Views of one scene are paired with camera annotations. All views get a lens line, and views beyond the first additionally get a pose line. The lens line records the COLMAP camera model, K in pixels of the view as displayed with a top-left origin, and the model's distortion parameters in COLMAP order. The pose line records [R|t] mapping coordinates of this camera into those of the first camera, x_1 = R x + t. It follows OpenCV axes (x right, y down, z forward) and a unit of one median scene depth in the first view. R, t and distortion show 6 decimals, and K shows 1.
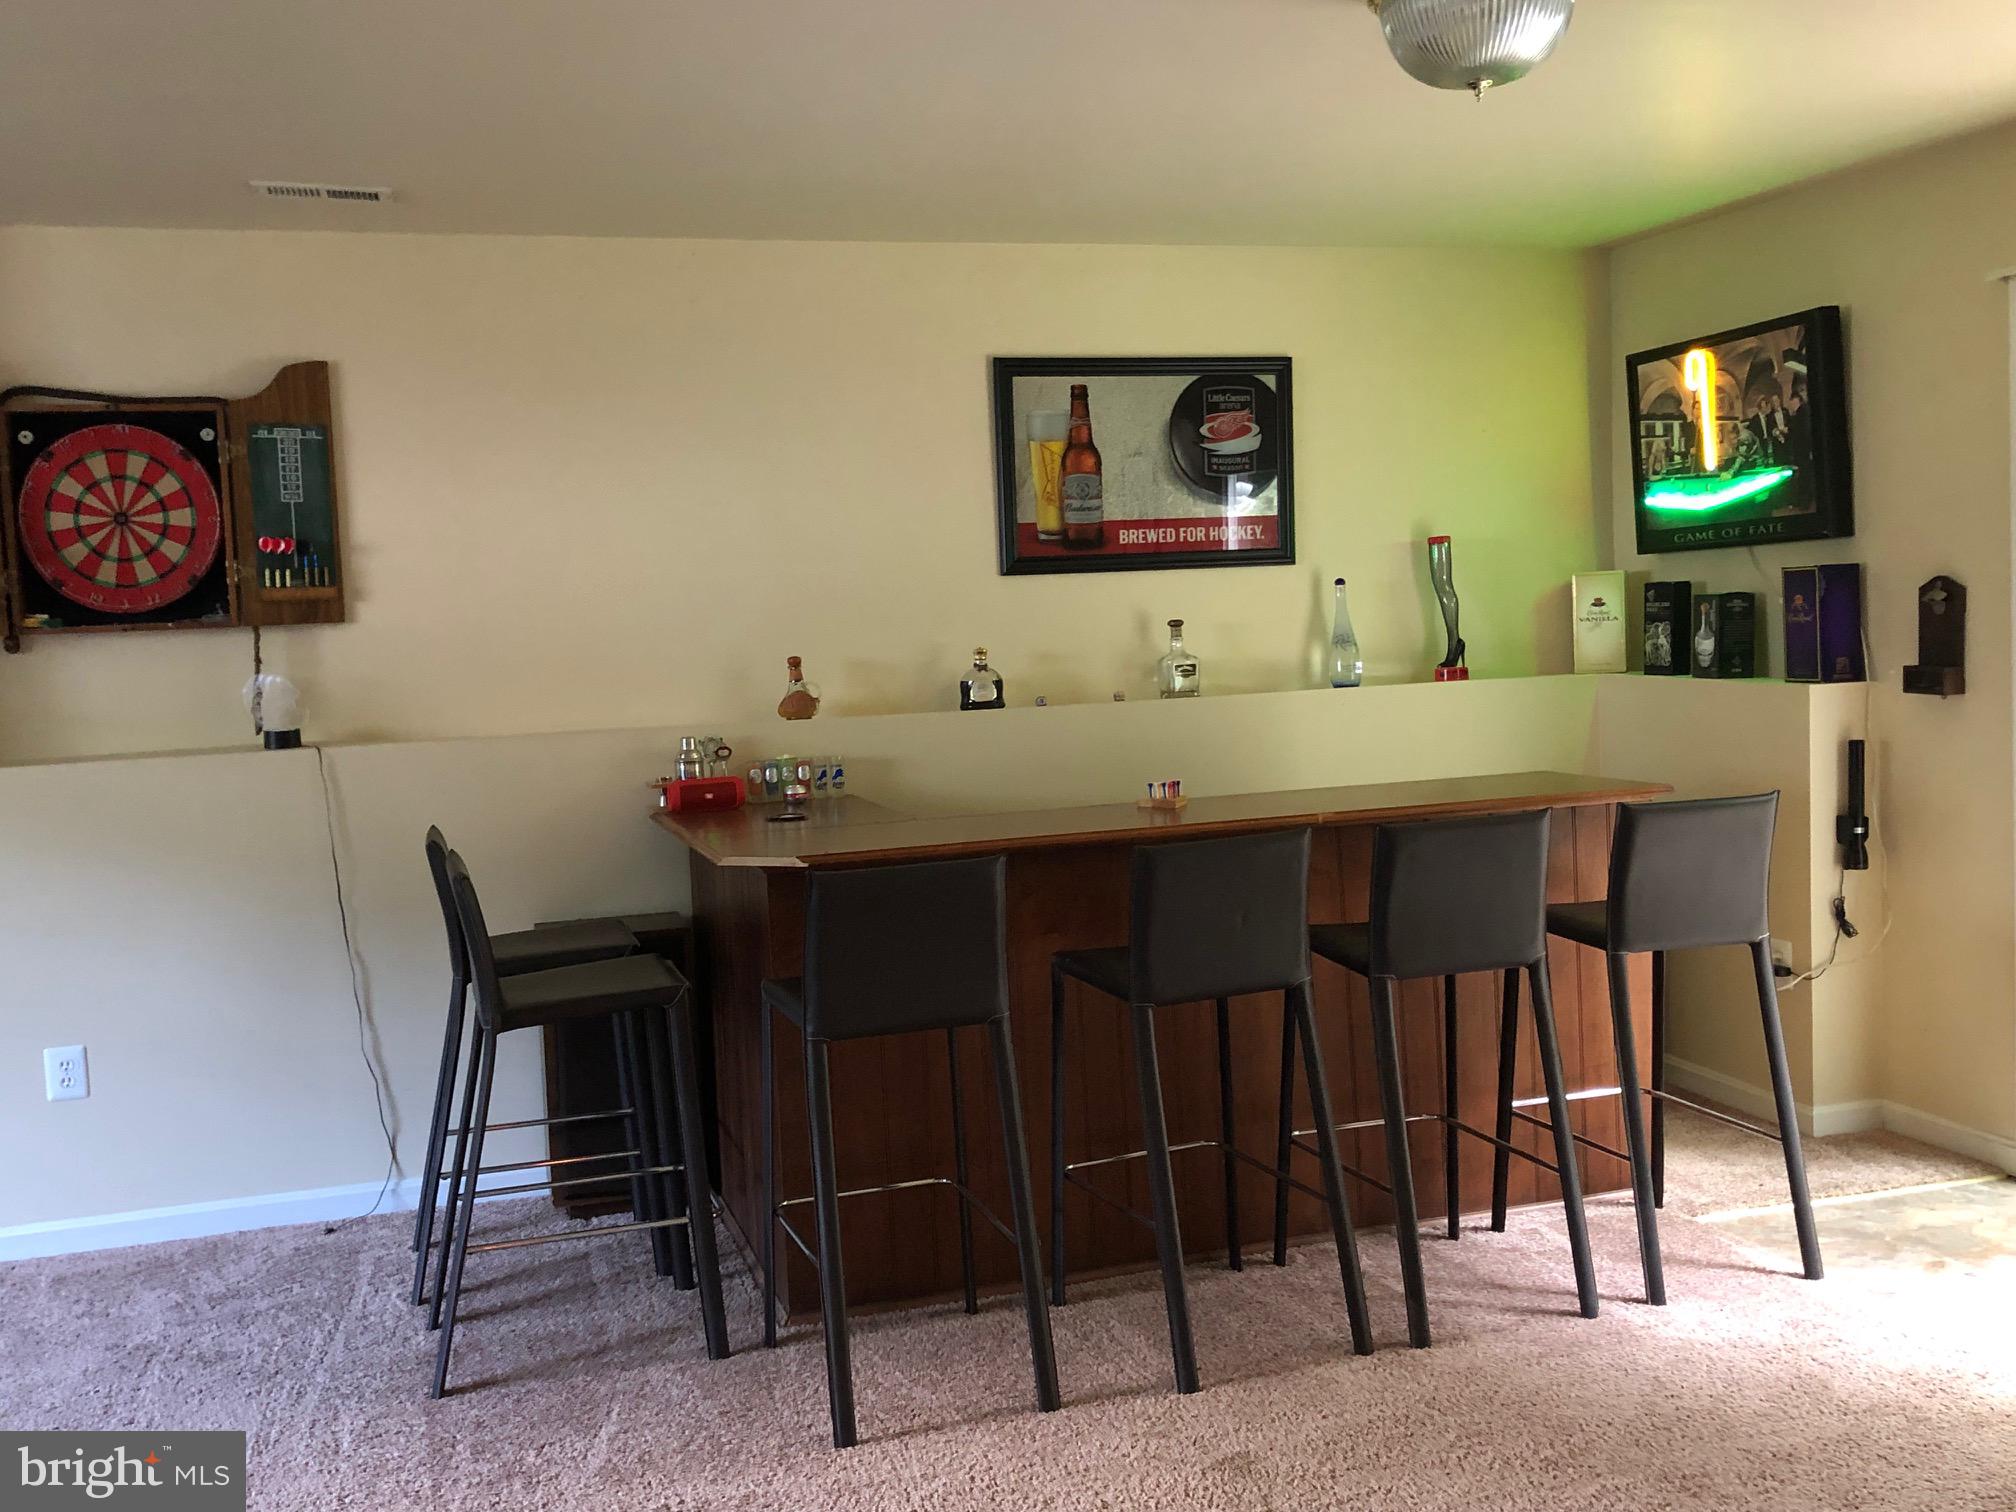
lens RADIAL K [[1925.1, 0, 1007.9], [0, 1925.1, 783.0], [0, 0, 1]] dist [0.072228, -0.008792]
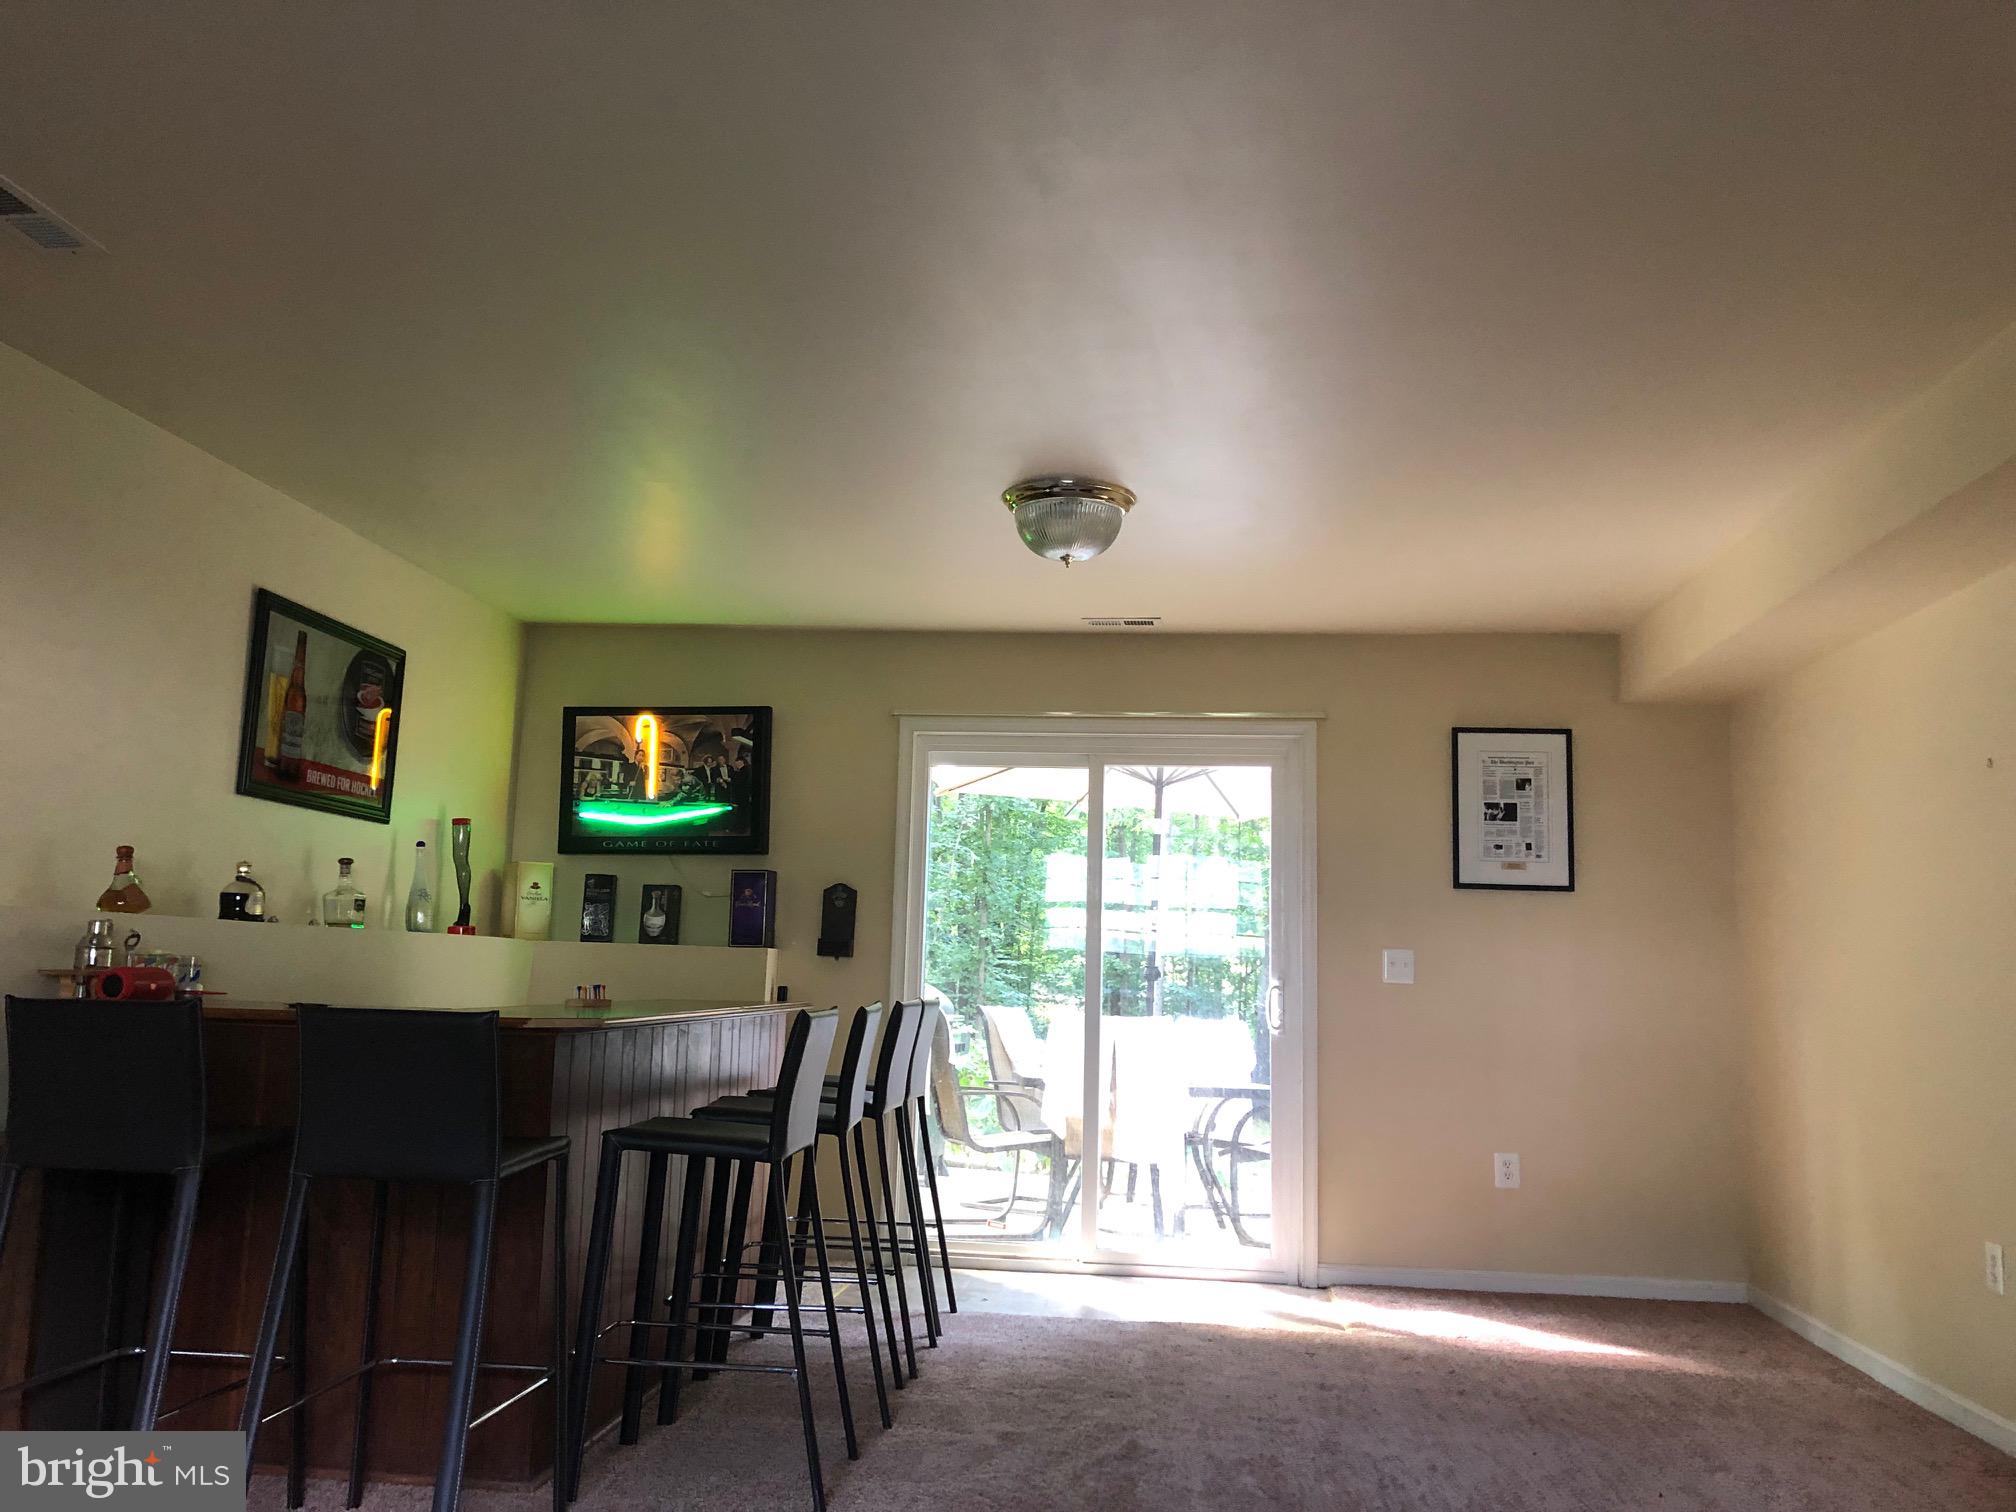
lens RADIAL K [[1644.3, 0, 1000.3], [0, 1644.3, 757.8], [0, 0, 1]] dist [0.029892, -0.047865]
pose [[0.400539, 0.172607, 0.899875, -0.622927], [0.042263, 0.977571, -0.206321, 0.068908], [-0.915305, 0.120671, 0.384260, 0.298971]]
